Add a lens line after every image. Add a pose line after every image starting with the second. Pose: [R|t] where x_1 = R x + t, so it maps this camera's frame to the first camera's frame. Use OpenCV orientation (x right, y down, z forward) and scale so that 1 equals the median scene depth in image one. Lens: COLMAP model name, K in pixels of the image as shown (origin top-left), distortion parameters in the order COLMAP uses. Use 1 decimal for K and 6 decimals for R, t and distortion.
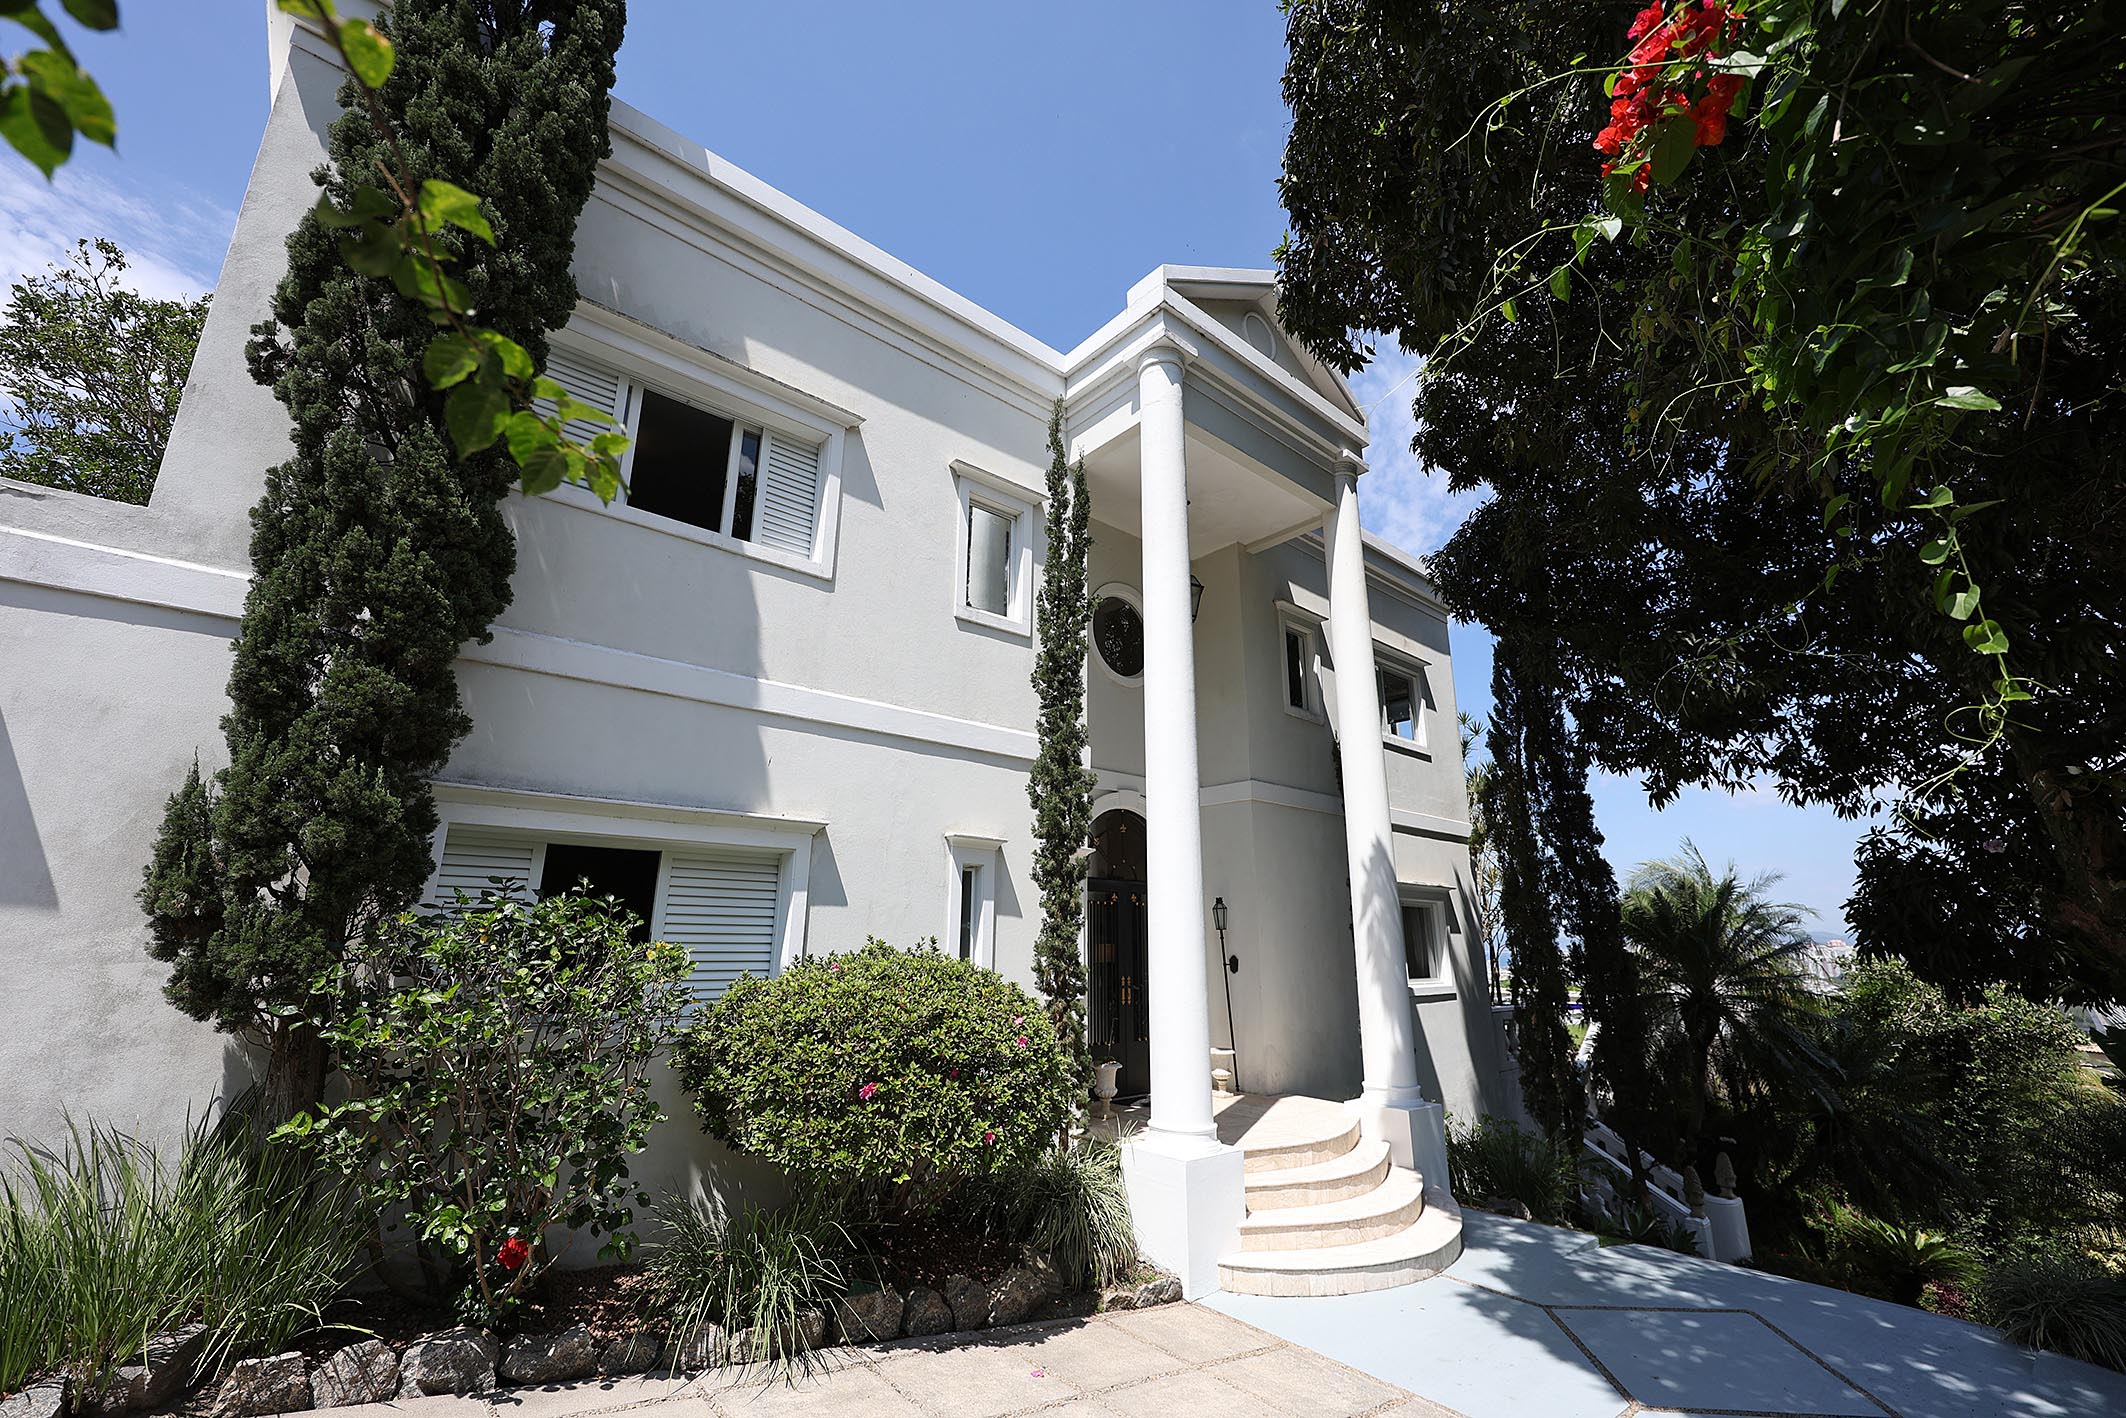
lens RADIAL K [[850.4, 0, 1052.5], [0, 850.4, 704.4], [0, 0, 1]] dist [0.000486, 0.000255]
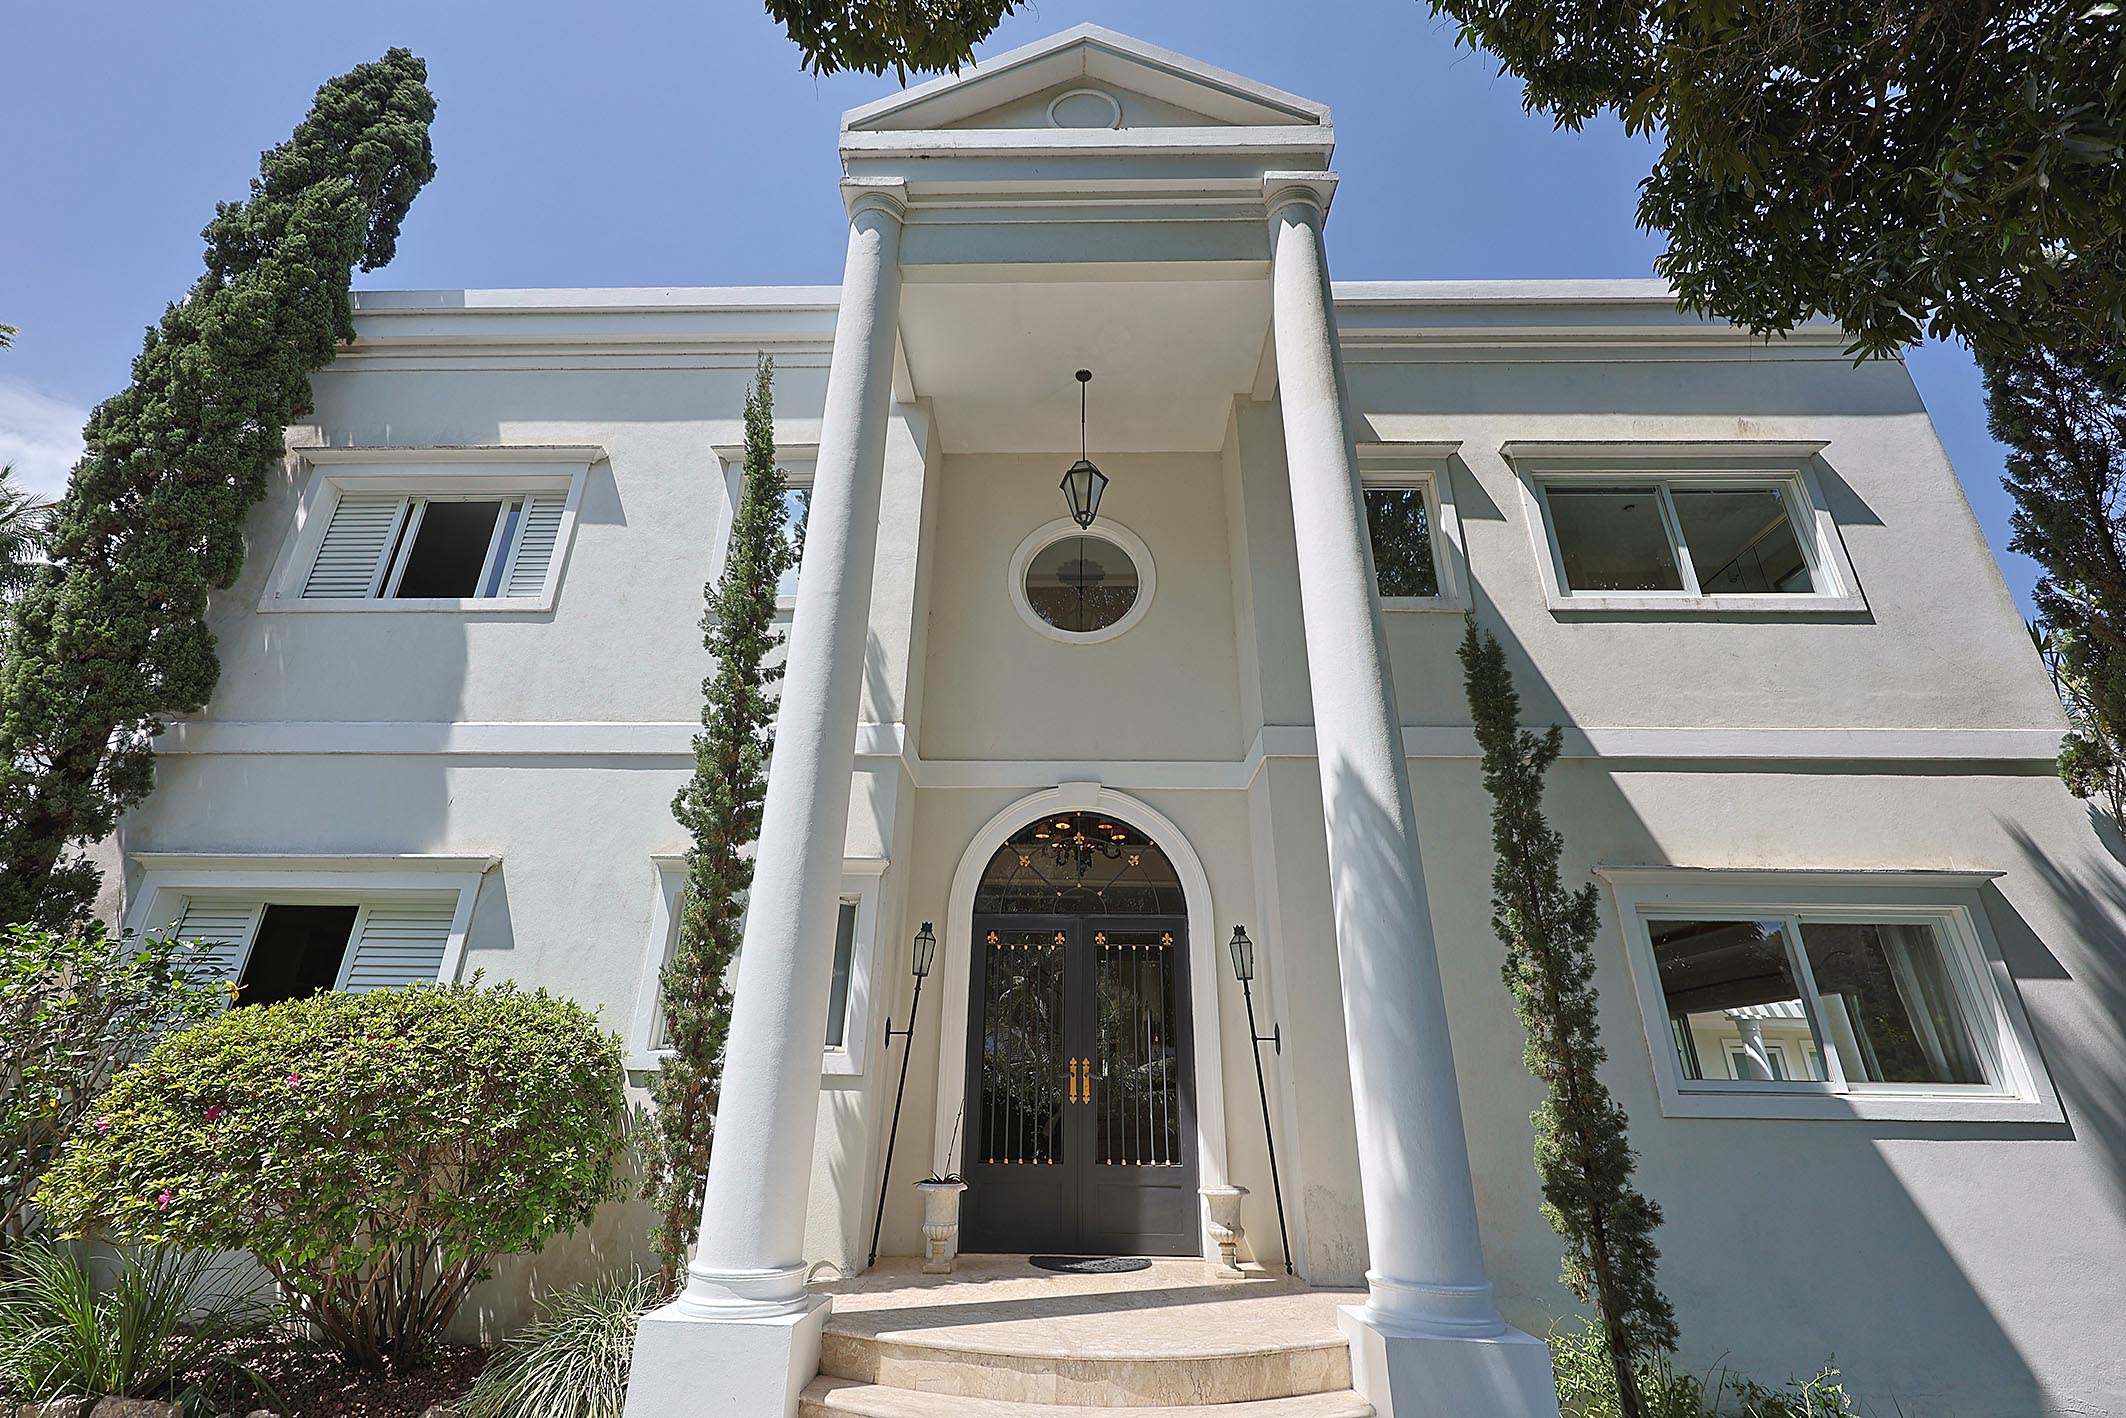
lens RADIAL K [[850.4, 0, 1052.5], [0, 850.4, 704.4], [0, 0, 1]] dist [0.000486, 0.000255]
pose [[0.748367, -0.254458, -0.612535, 0.734223], [0.173167, 0.966412, -0.189897, 0.240134], [0.640281, 0.036041, 0.767294, 0.632521]]
